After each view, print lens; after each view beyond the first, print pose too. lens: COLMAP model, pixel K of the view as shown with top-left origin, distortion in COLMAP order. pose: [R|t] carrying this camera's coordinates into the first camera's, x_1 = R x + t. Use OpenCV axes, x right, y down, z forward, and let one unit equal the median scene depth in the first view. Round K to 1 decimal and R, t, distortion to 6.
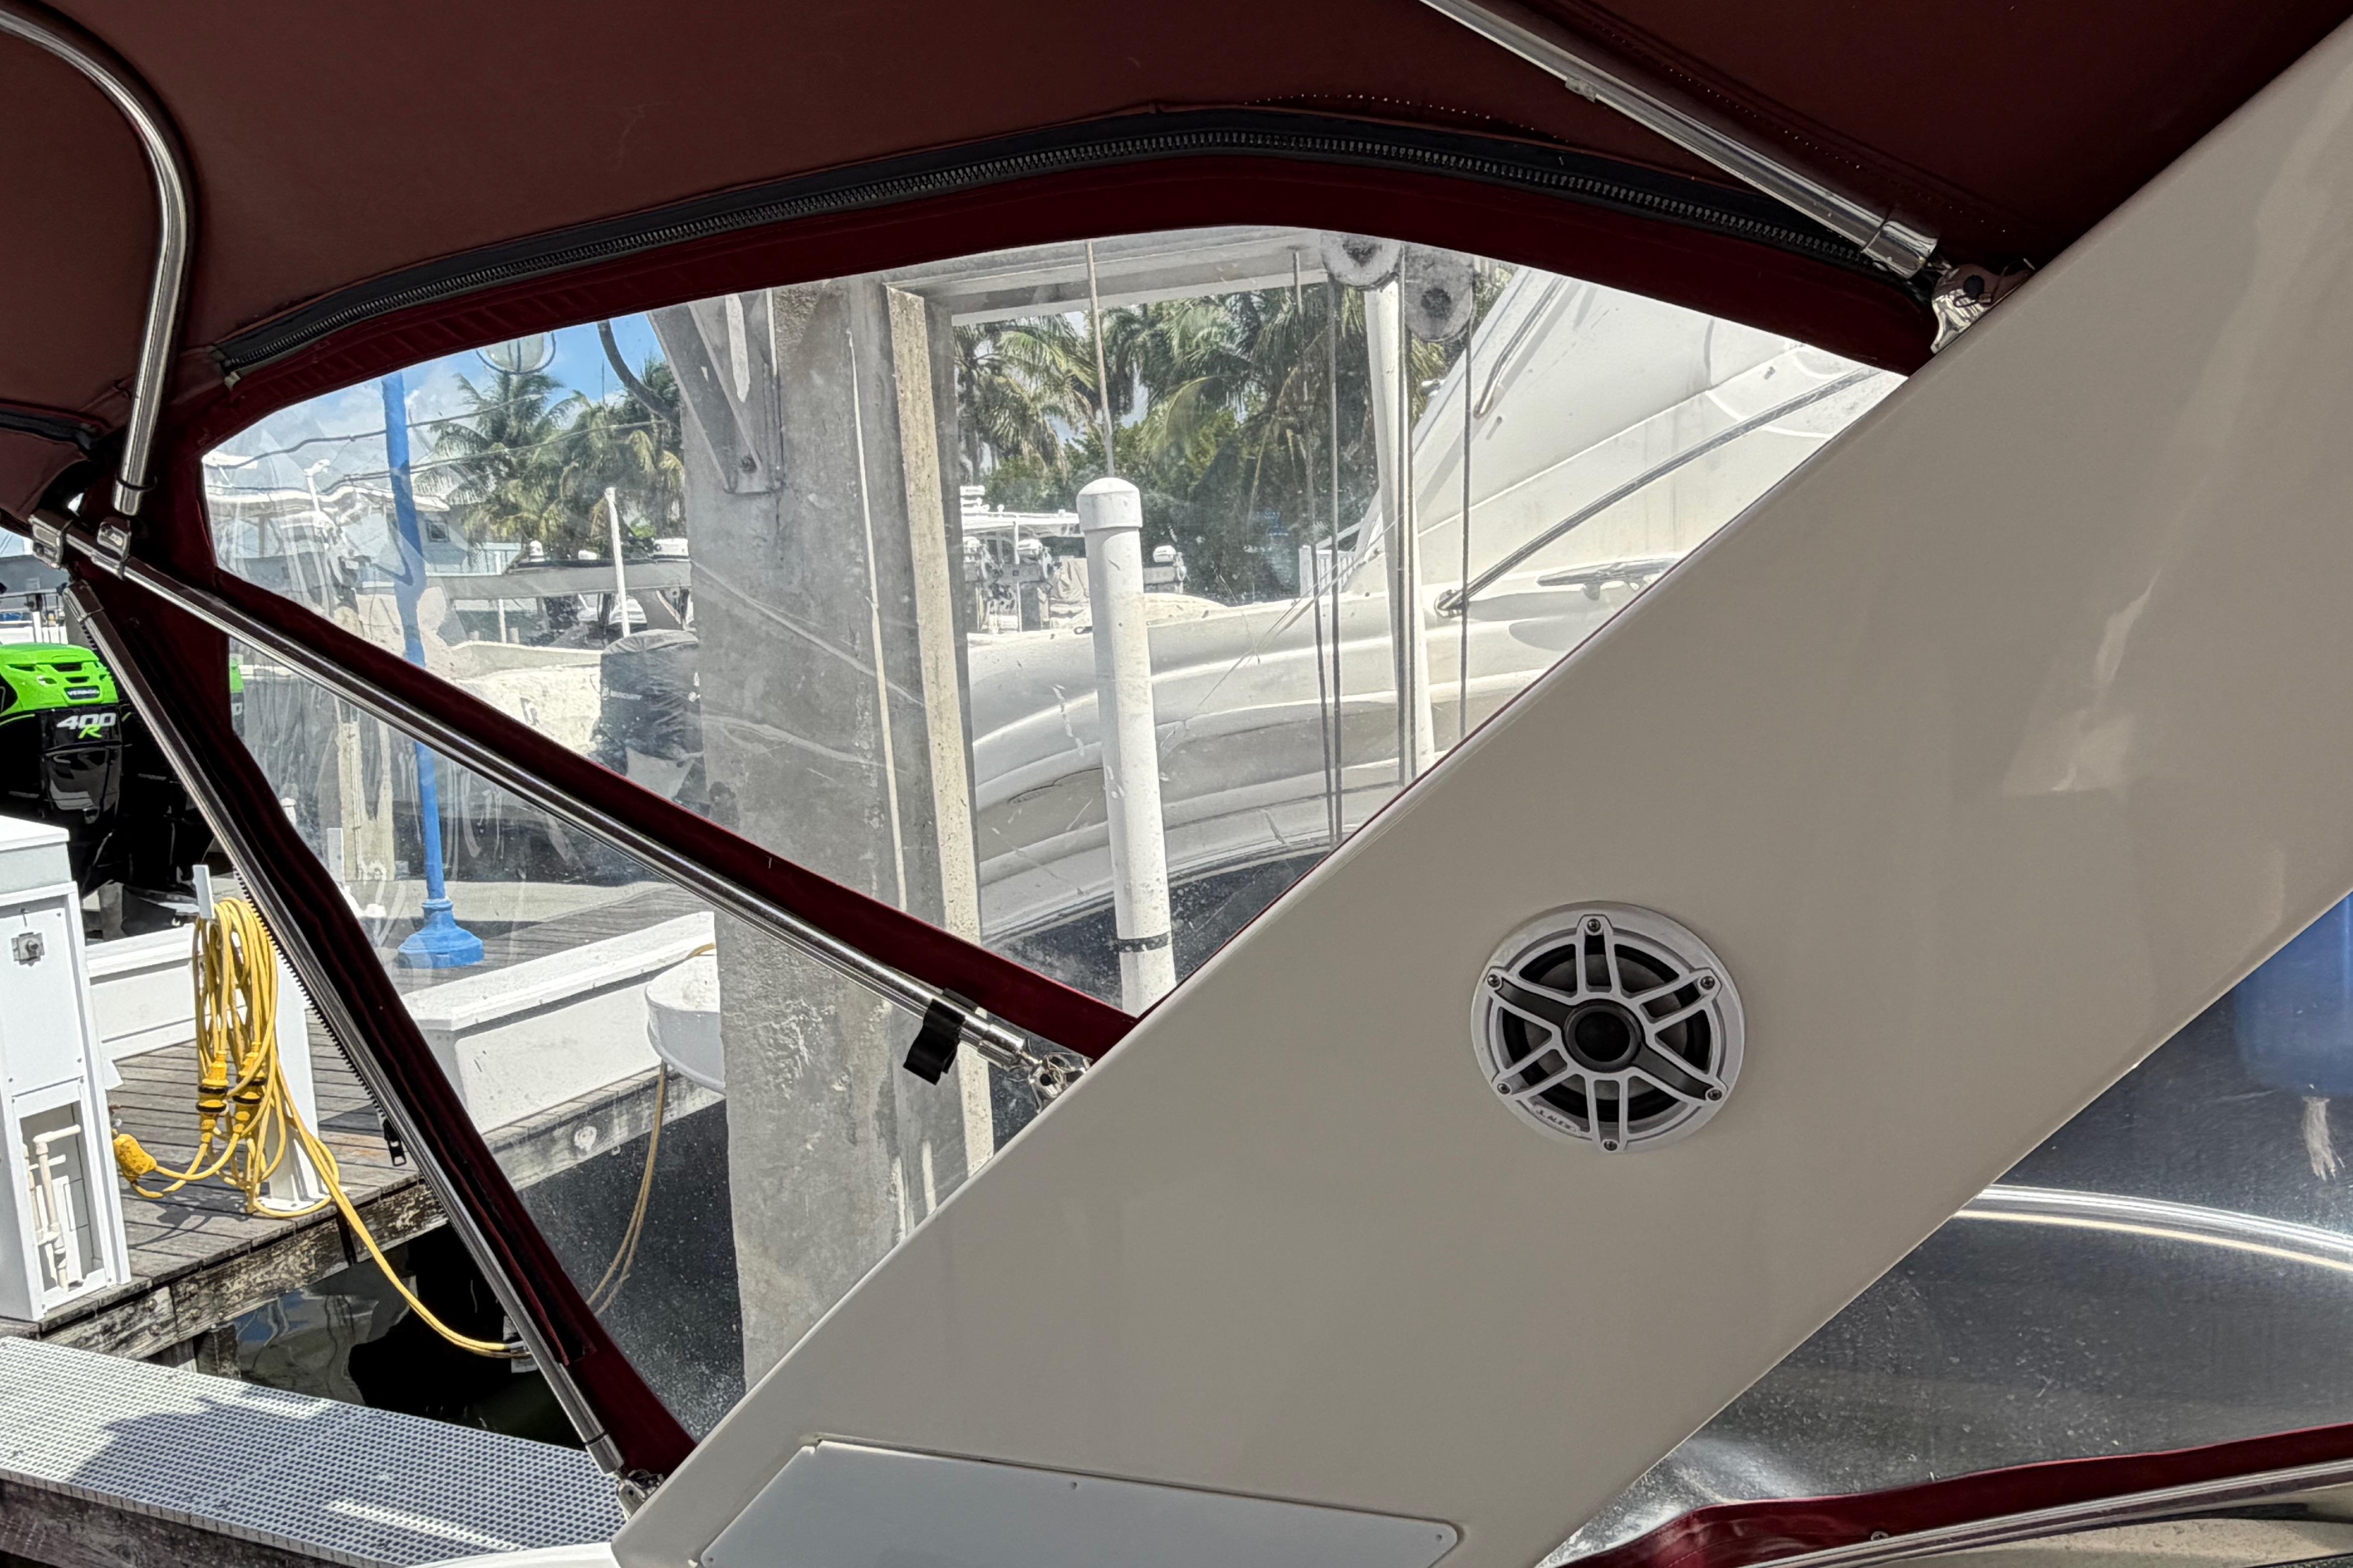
lens RADIAL K [[1645.1, 0, 1176.5], [0, 1645.1, 784.0], [0, 0, 1]] dist [0.023755, -0.035656]
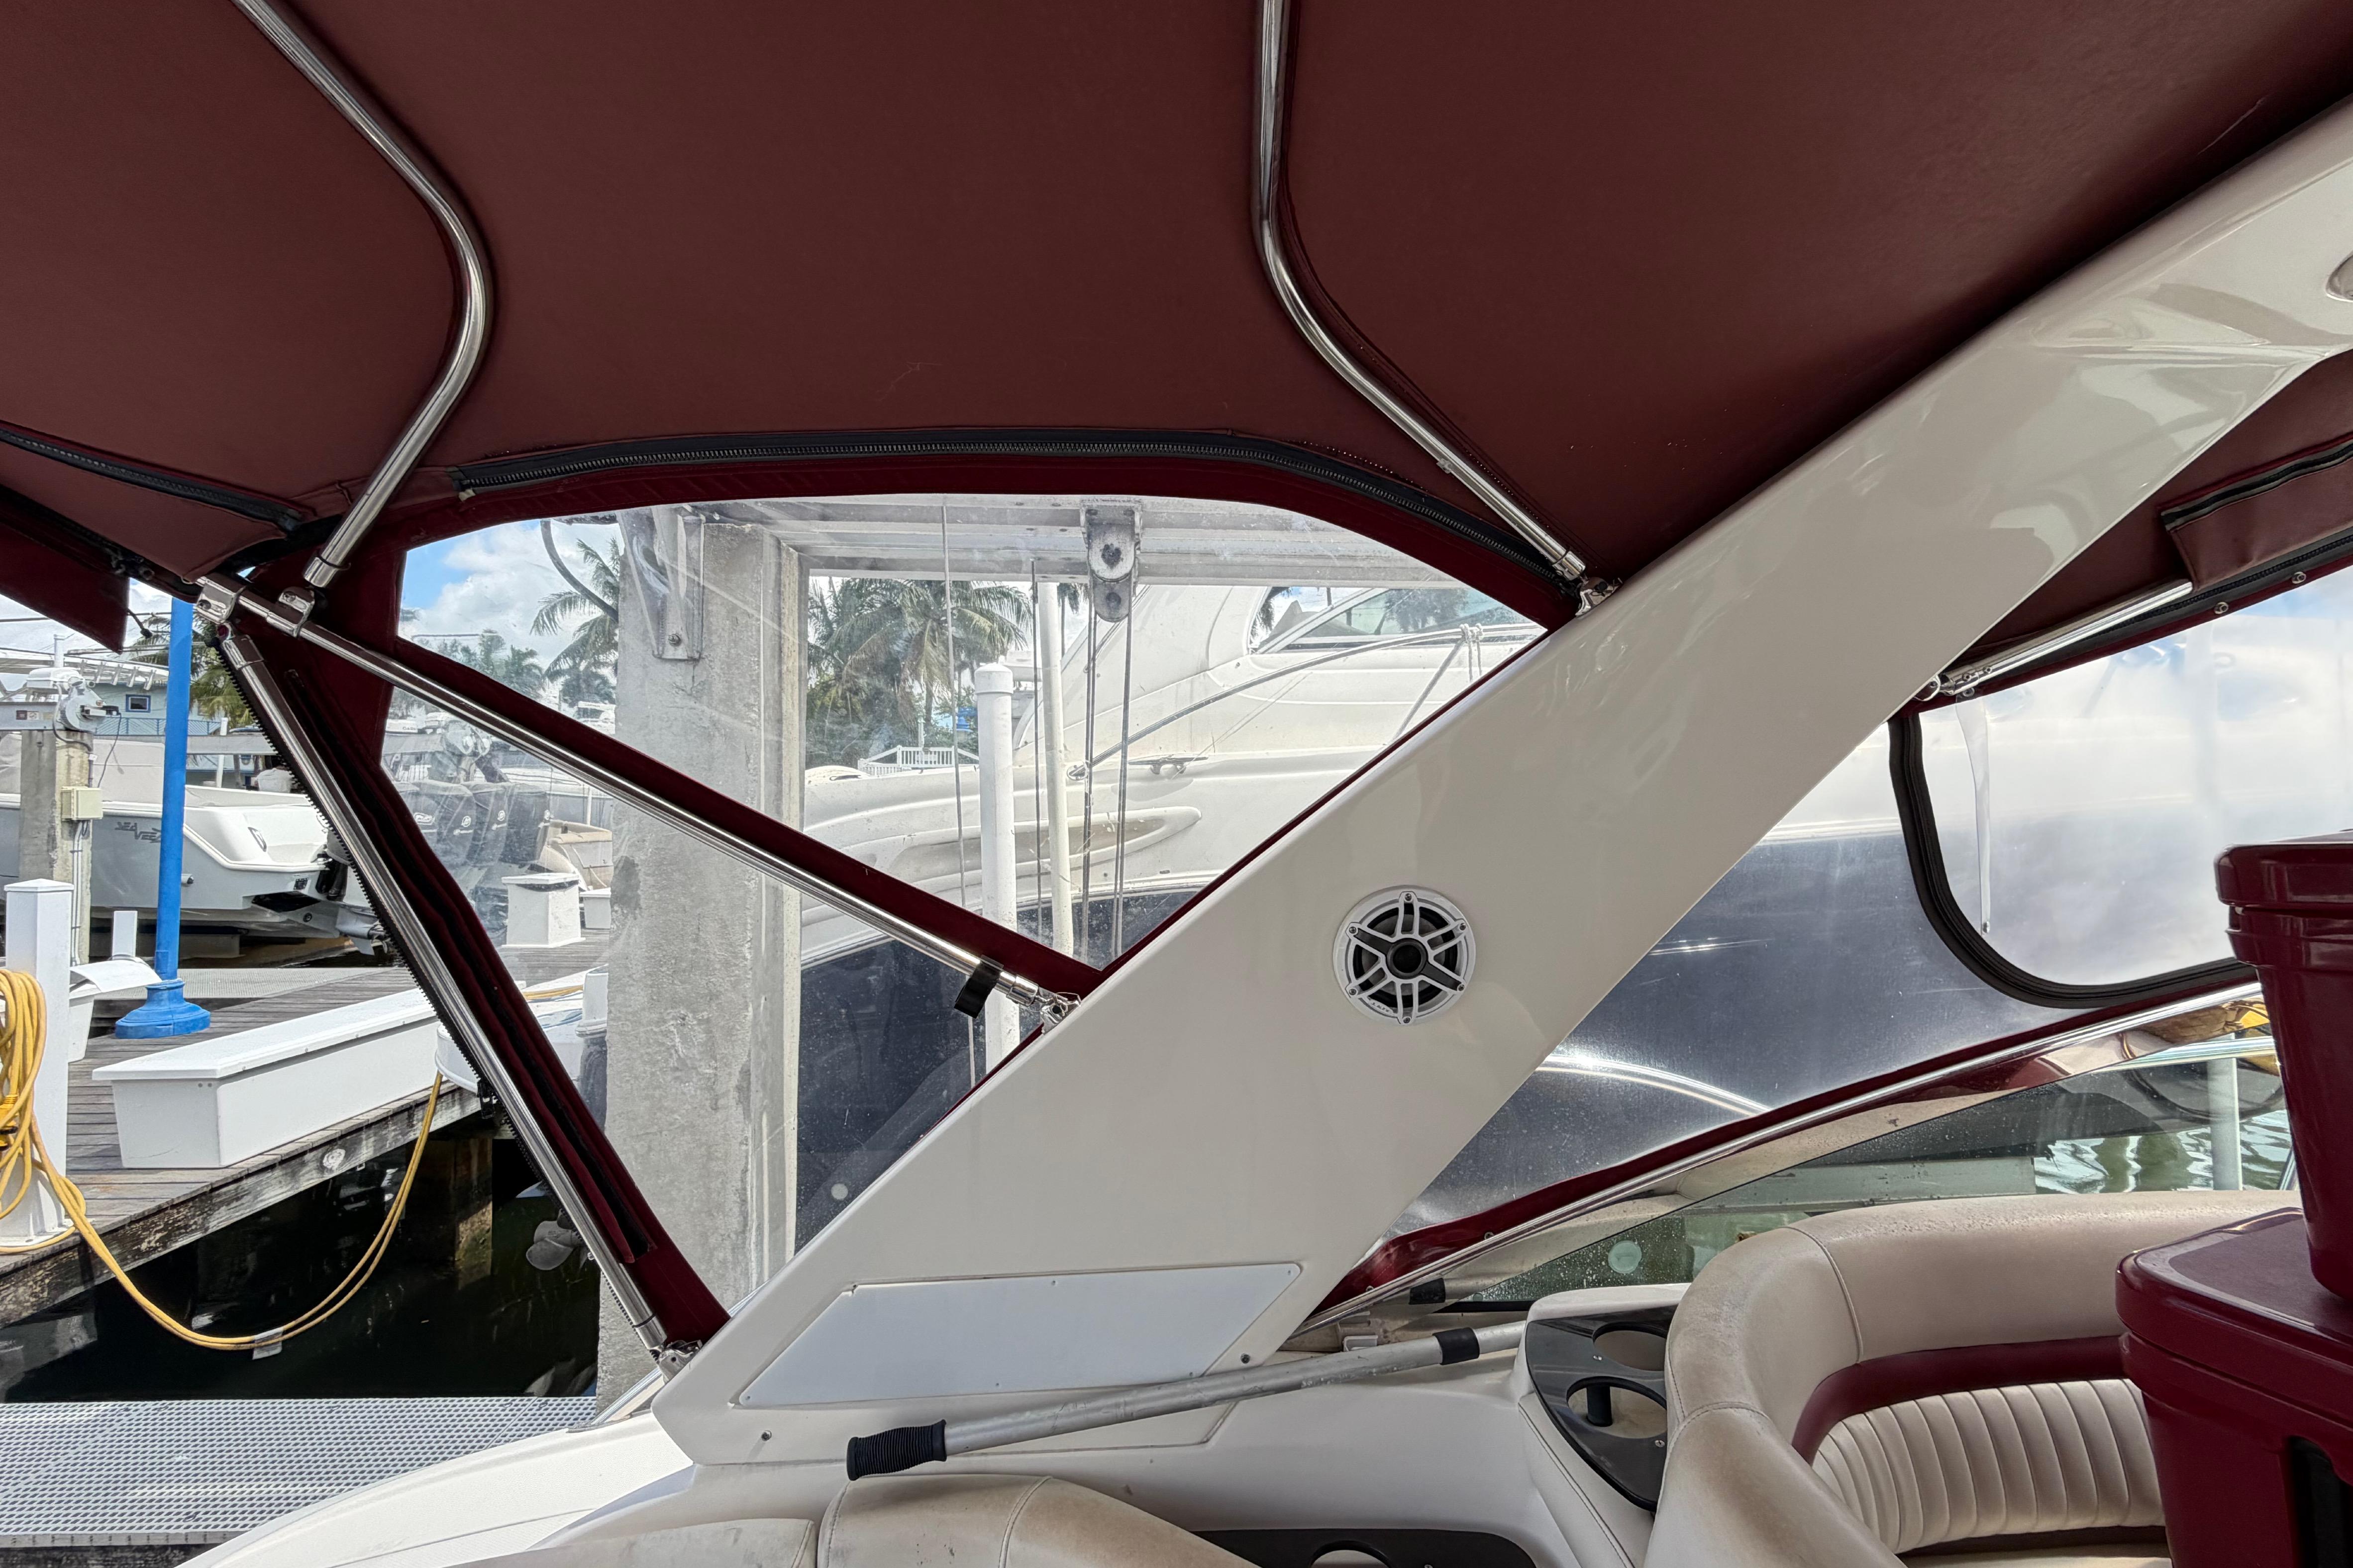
lens RADIAL K [[939.5, 0, 1171.4], [0, 939.5, 777.9], [0, 0, 1]] dist [0.000096, 0.000223]
pose [[0.906008, 0.063034, 0.418540, -0.196899], [-0.003744, 0.990003, -0.140994, 0.045746], [-0.423243, 0.126175, 0.897187, 0.061963]]
